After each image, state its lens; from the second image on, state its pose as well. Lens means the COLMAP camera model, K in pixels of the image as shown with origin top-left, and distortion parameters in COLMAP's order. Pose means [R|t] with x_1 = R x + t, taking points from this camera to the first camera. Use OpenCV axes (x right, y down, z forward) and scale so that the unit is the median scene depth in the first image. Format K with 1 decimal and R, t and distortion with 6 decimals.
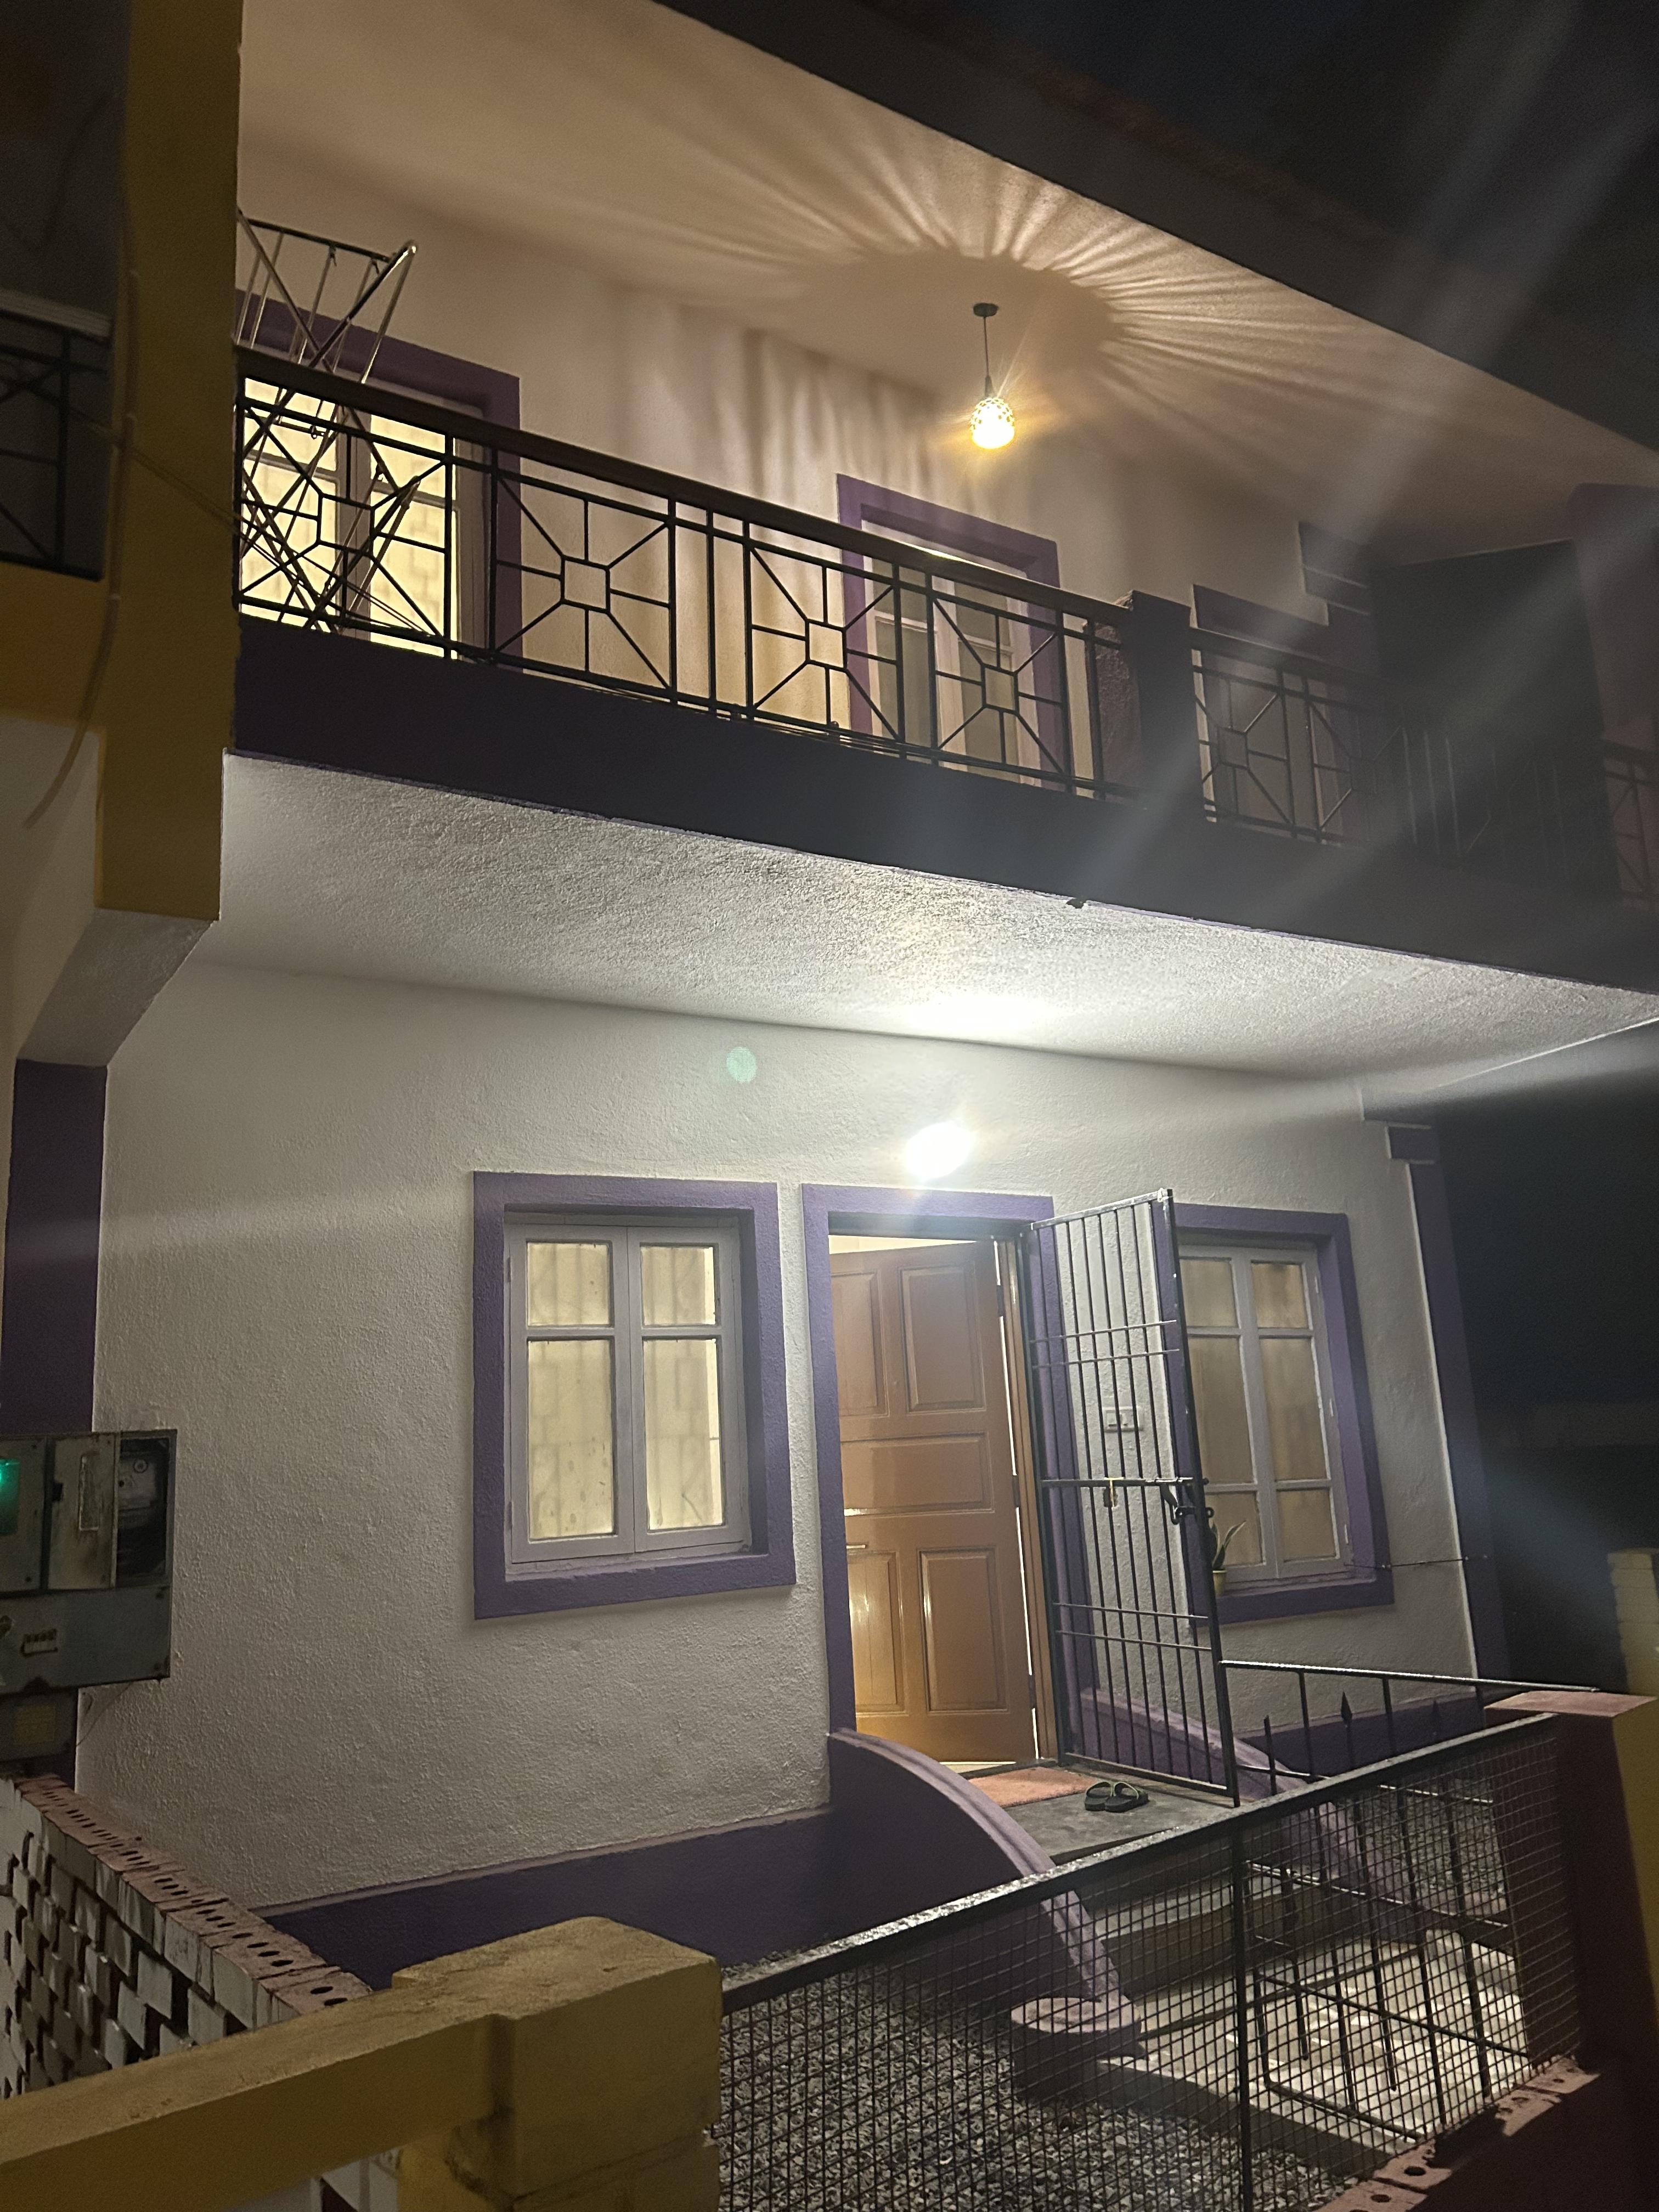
lens RADIAL K [[1650.3, 0, 810.5], [0, 1650.3, 1117.1], [0, 0, 1]] dist [0.073250, -0.097758]
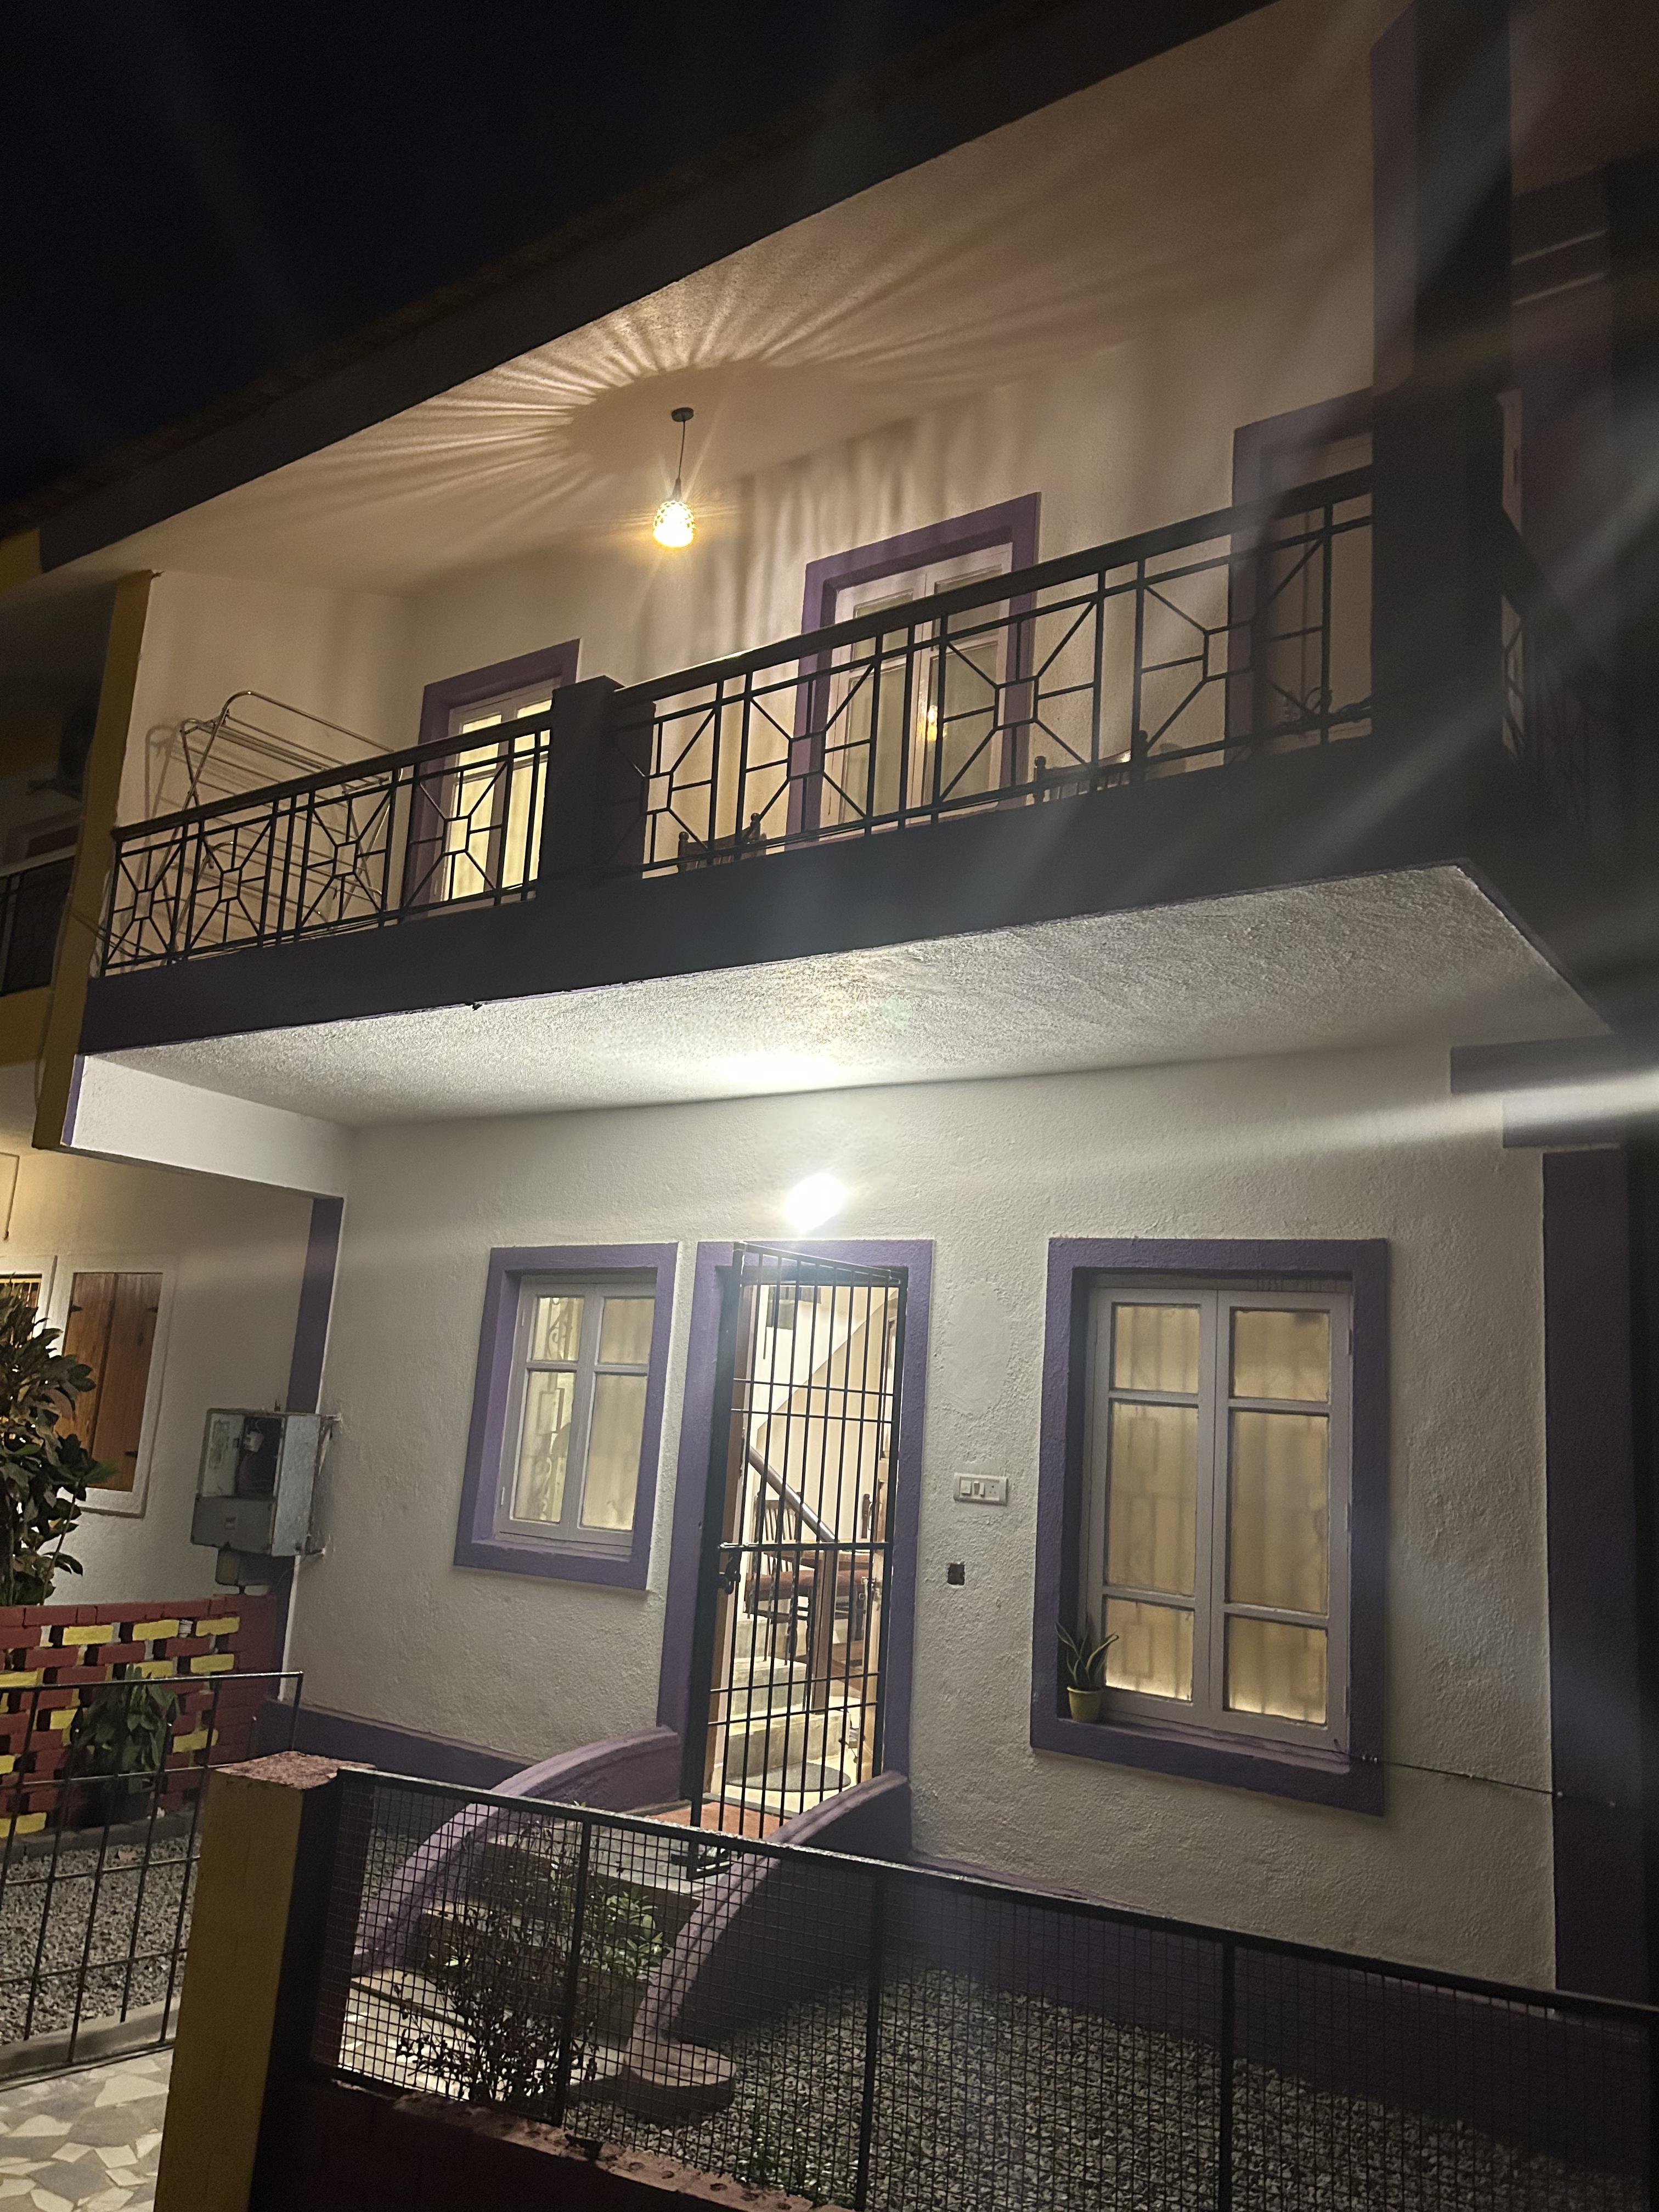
lens RADIAL K [[1650.3, 0, 810.5], [0, 1650.3, 1117.1], [0, 0, 1]] dist [0.073250, -0.097758]
pose [[0.370949, -0.123843, -0.920359, 1.006996], [0.070837, 0.991954, -0.104927, 0.073295], [0.925948, -0.026273, 0.376737, 0.594752]]
